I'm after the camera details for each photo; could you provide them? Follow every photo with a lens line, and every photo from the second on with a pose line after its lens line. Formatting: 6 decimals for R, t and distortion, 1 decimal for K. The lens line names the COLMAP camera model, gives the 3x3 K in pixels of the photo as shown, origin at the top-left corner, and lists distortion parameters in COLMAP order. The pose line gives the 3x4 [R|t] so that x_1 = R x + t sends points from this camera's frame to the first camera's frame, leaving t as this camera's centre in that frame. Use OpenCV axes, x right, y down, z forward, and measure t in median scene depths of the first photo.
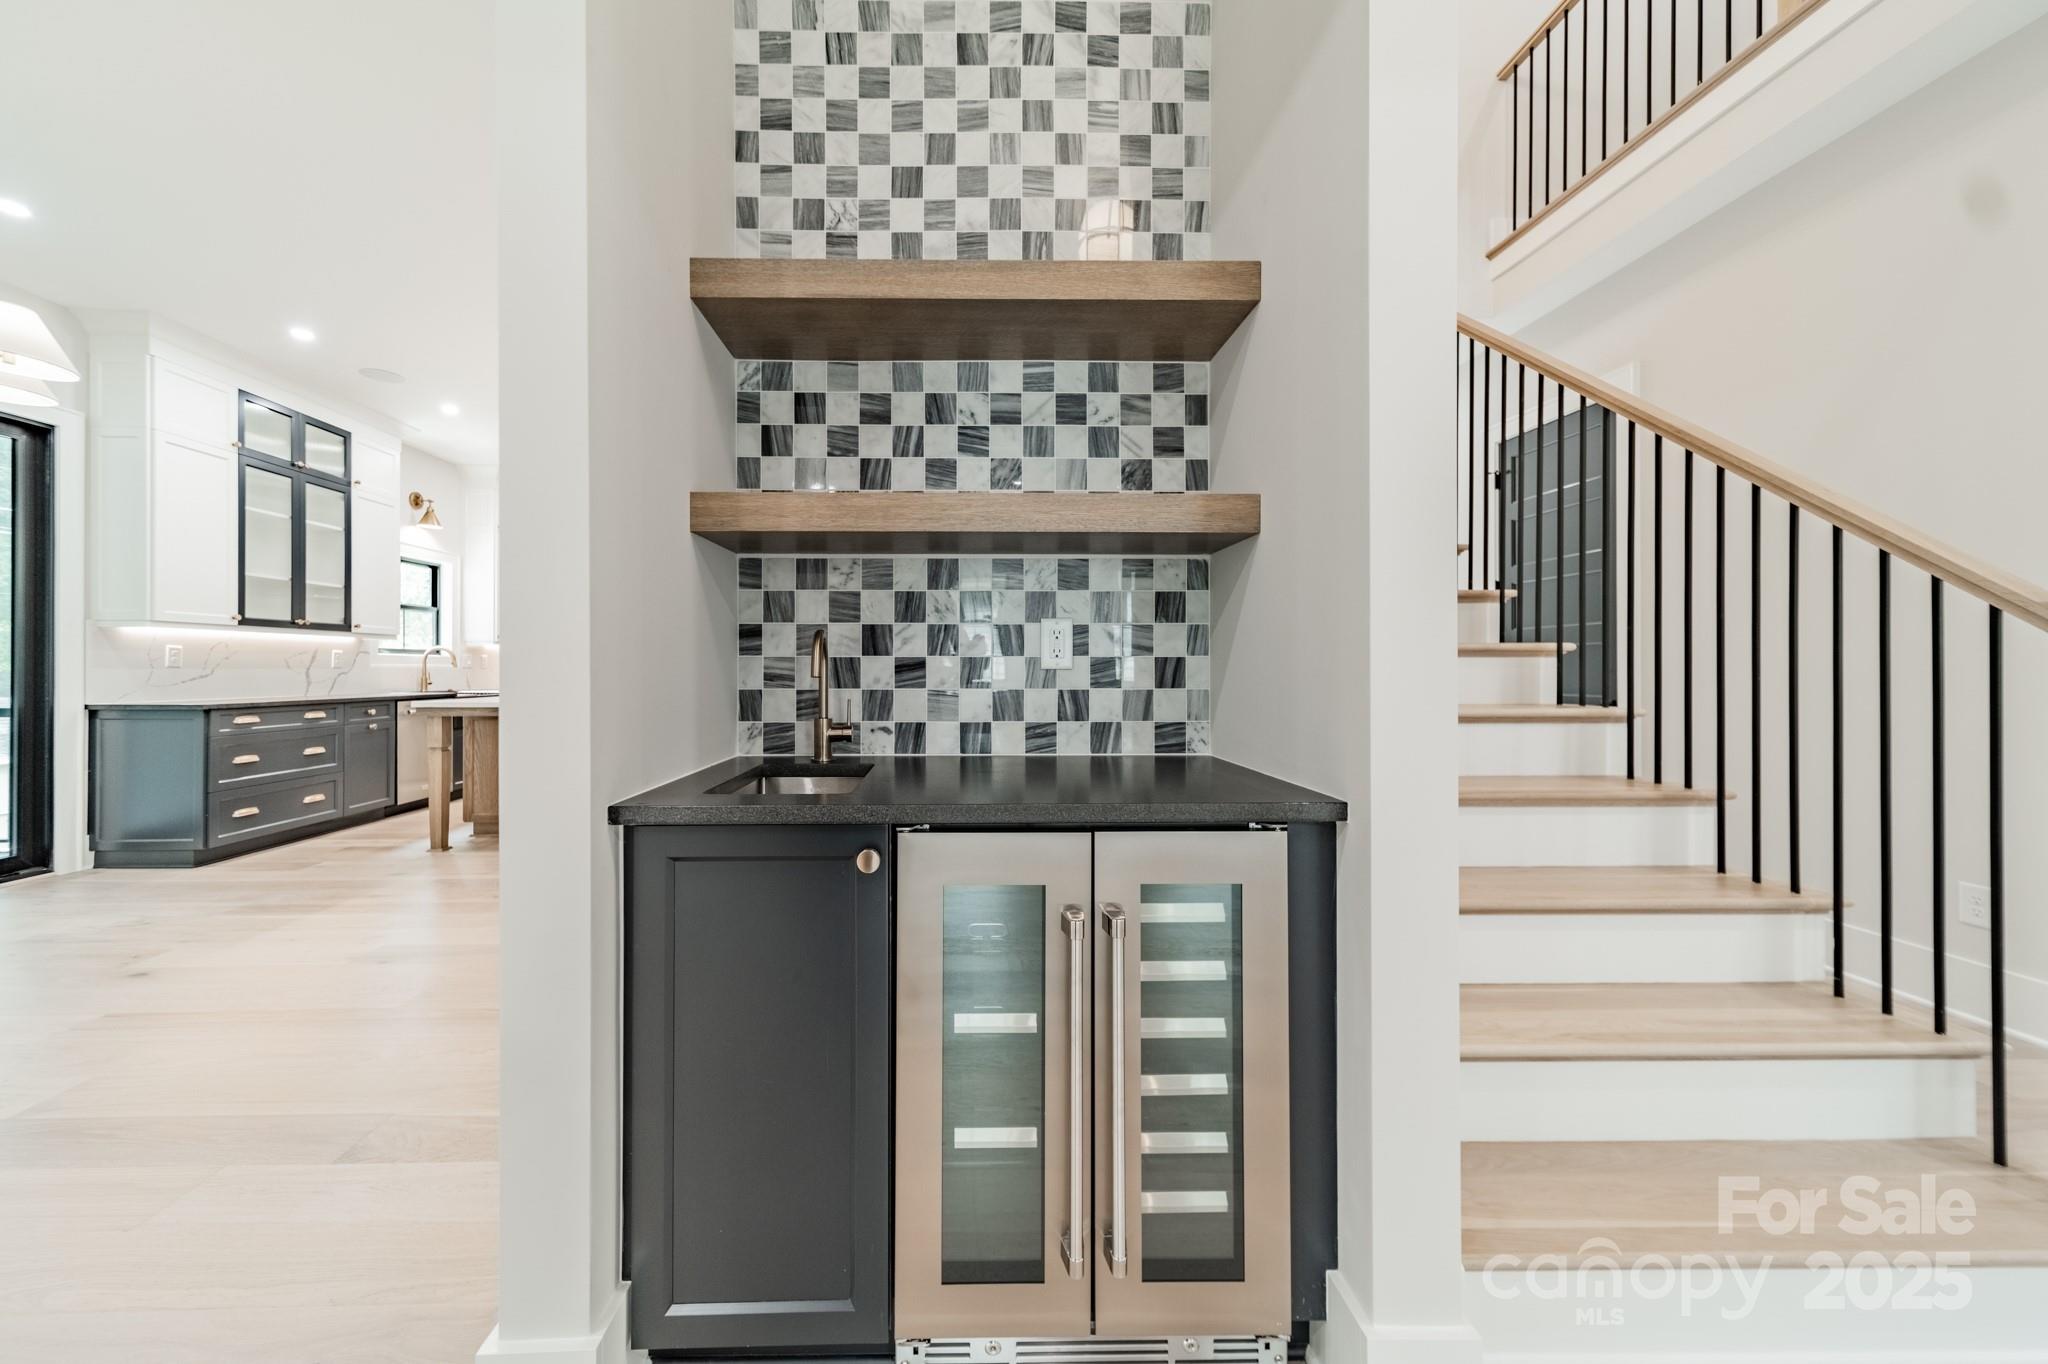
lens RADIAL K [[719.3, 0, 1024.5], [0, 719.3, 675.2], [0, 0, 1]] dist [-0.000557, -0.000086]
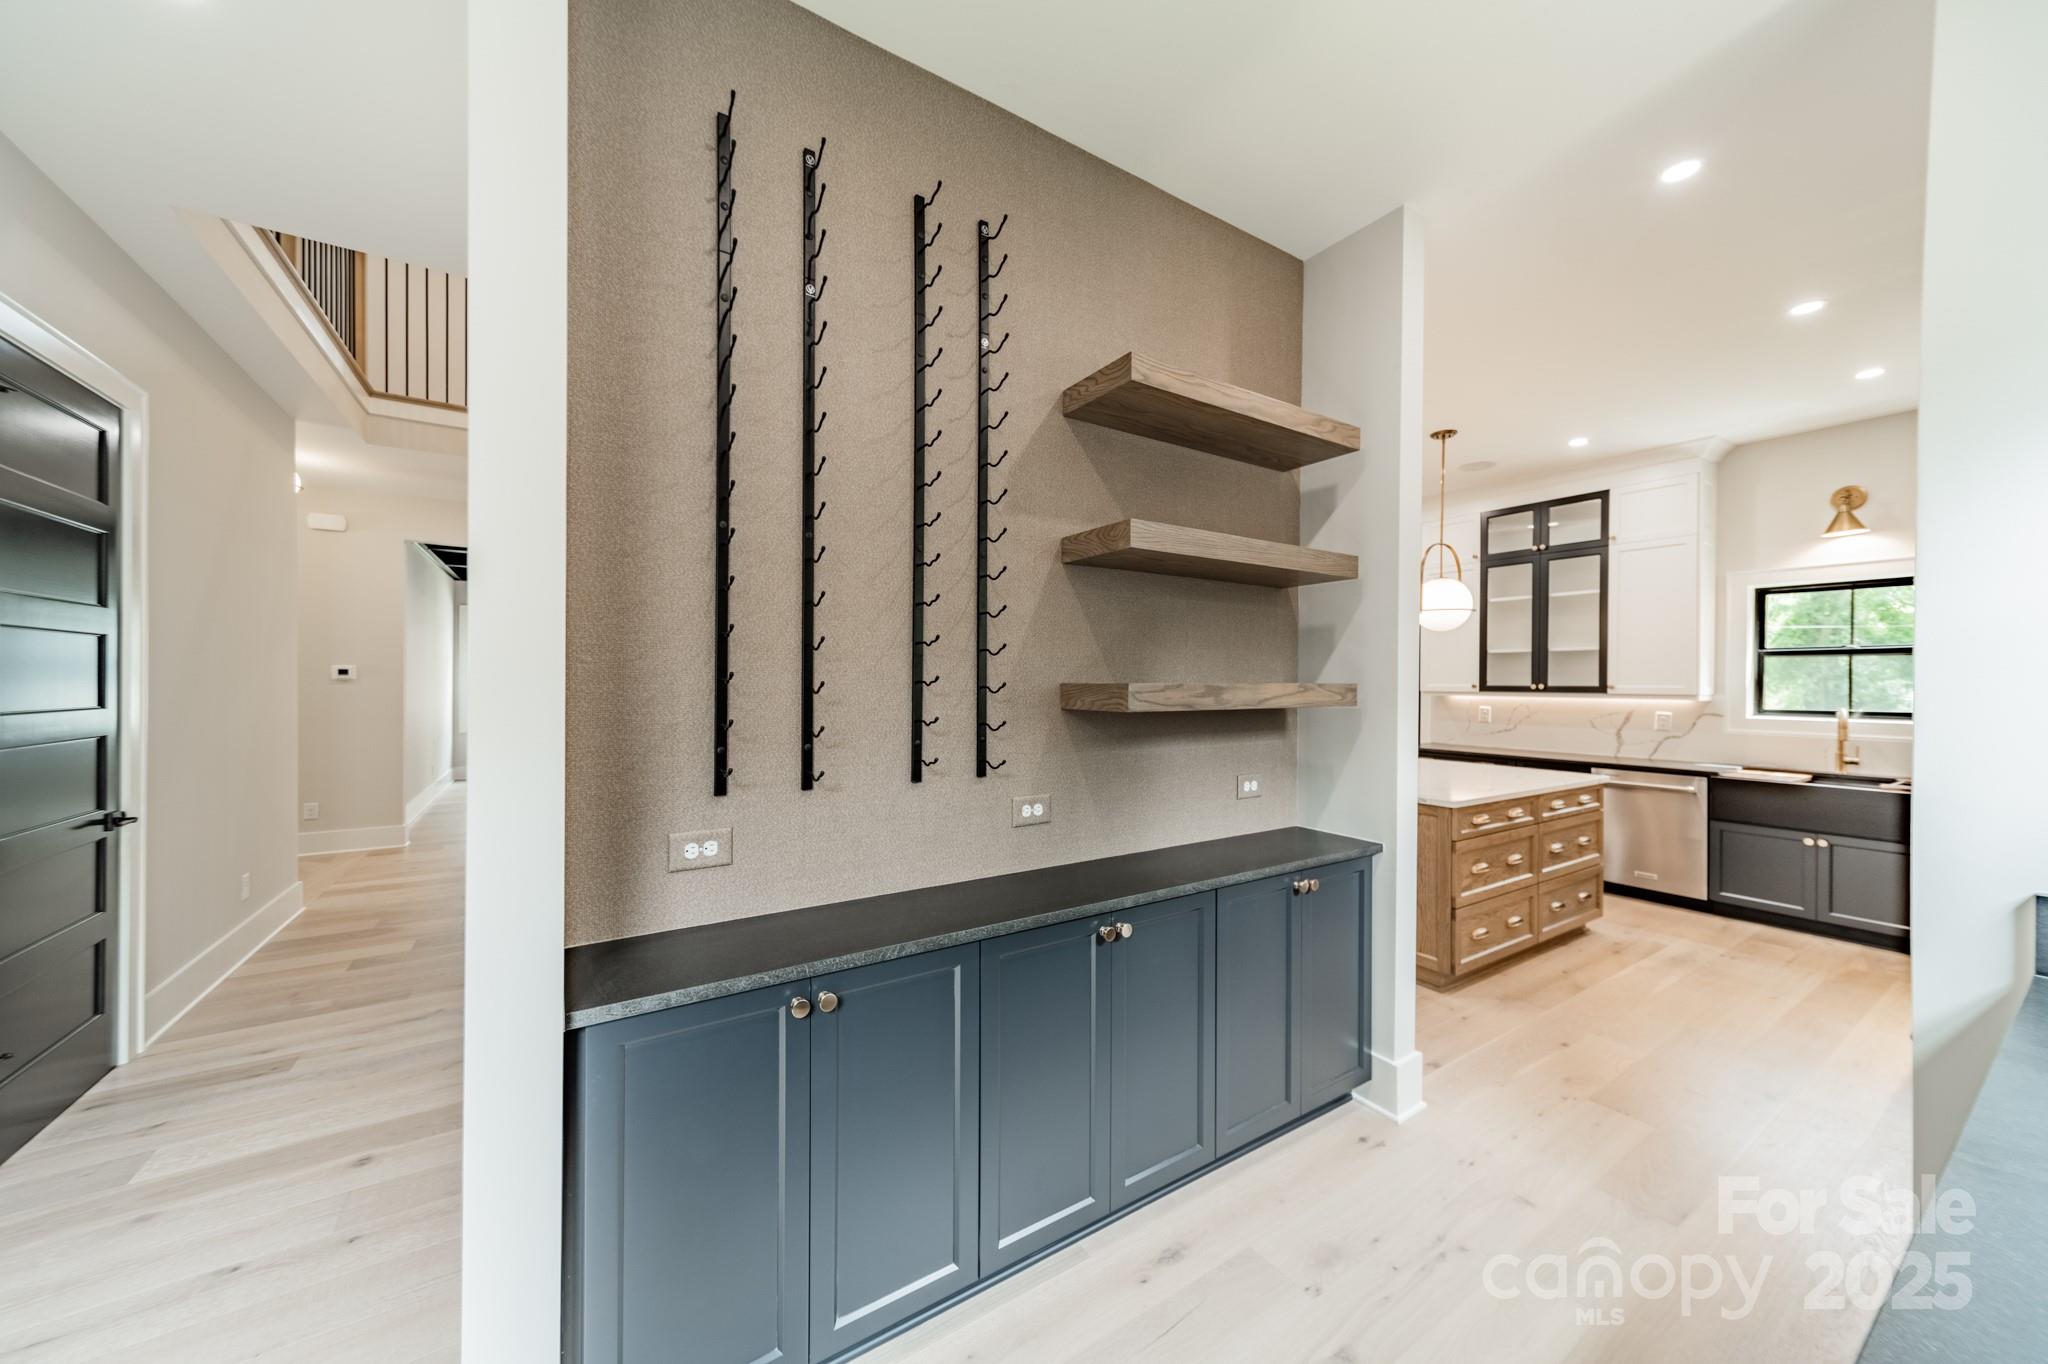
lens RADIAL K [[719.3, 0, 1023.7], [0, 719.3, 678.5], [0, 0, 1]] dist [-0.000557, -0.000086]
pose [[-0.857695, -0.007028, -0.514112, 0.465974], [-0.012573, 0.999894, 0.007307, -0.148877], [0.514006, 0.012731, -0.857692, 2.733394]]
